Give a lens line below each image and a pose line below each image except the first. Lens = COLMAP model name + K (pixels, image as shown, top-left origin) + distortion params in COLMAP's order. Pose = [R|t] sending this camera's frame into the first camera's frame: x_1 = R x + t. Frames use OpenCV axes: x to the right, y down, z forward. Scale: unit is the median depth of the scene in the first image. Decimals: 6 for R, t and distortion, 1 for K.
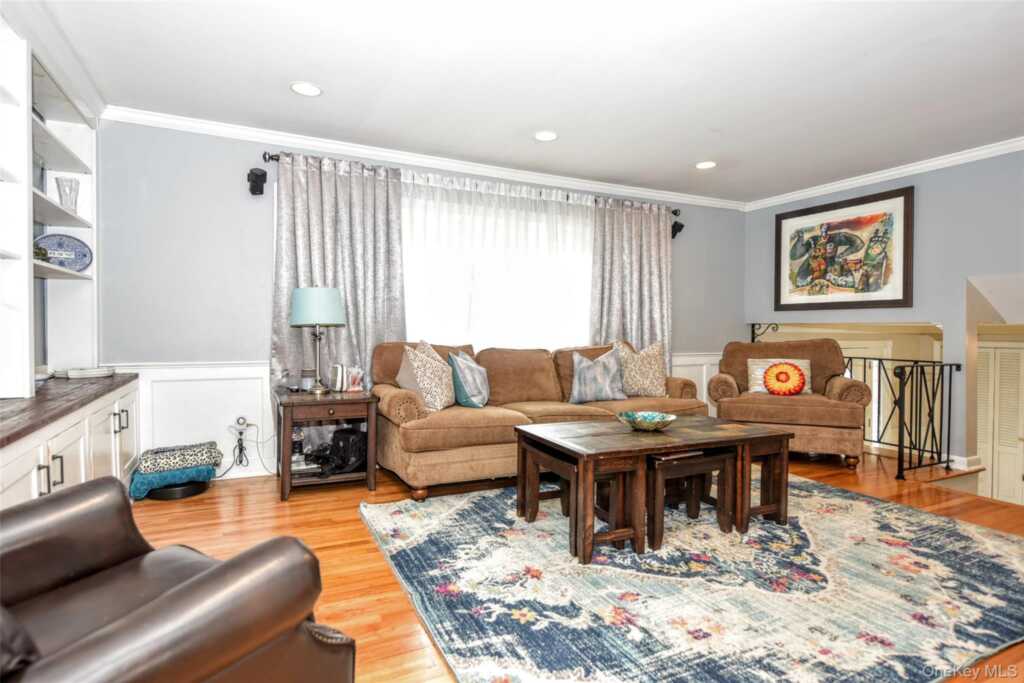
lens RADIAL K [[550.1, 0, 504.2], [0, 550.1, 340.9], [0, 0, 1]] dist [-0.002341, -0.001084]
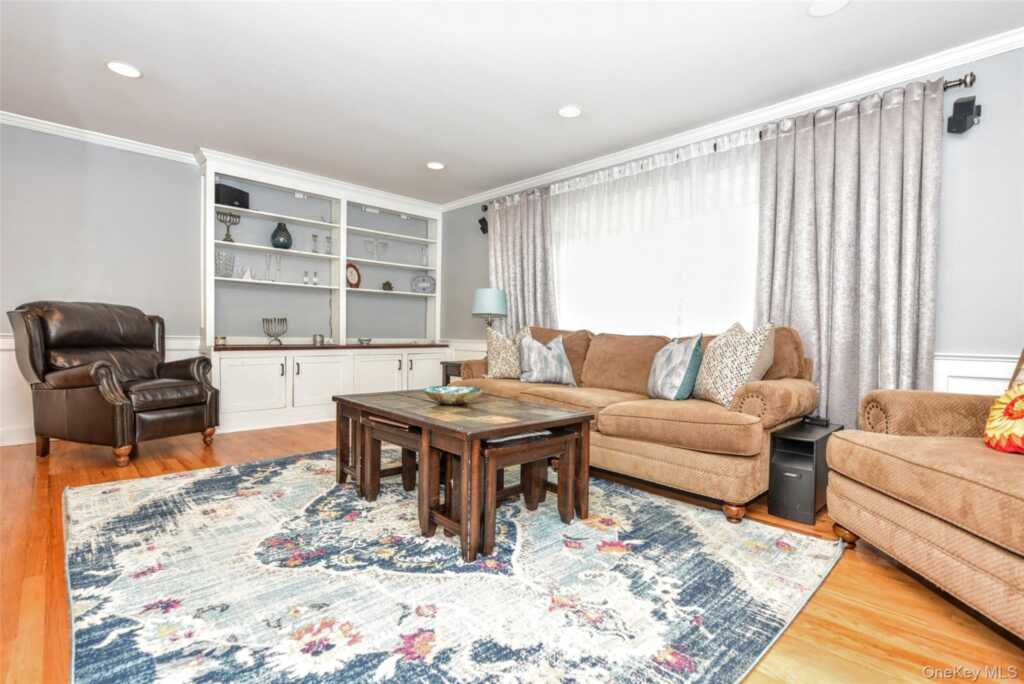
lens RADIAL K [[474.3, 0, 512.0], [0, 474.3, 342.0], [0, 0, 1]] dist [-0.005253, -0.000419]
pose [[0.313697, 0.010397, -0.949466, 1.403953], [-0.035435, 0.999372, -0.000764, 0.069786], [0.948862, 0.033884, 0.313869, 1.095960]]
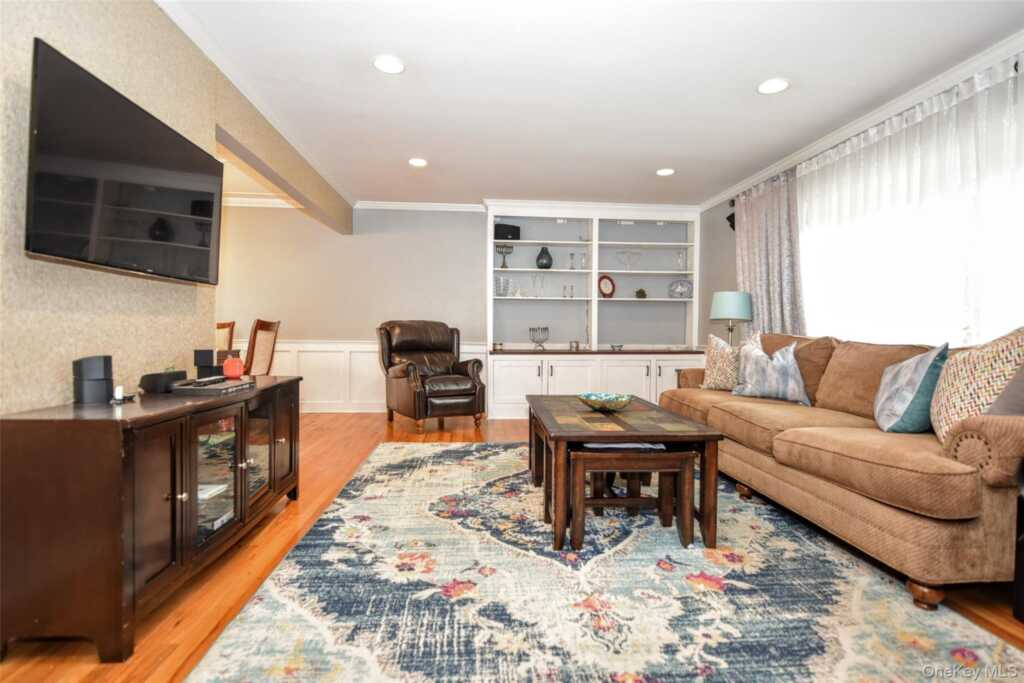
lens RADIAL K [[479.8, 0, 513.0], [0, 479.8, 336.2], [0, 0, 1]] dist [-0.003147, -0.000263]
pose [[-0.348615, -0.007266, -0.937238, 1.502321], [-0.033604, 0.999424, 0.004751, 0.038795], [0.936663, 0.033151, -0.348659, 1.502620]]
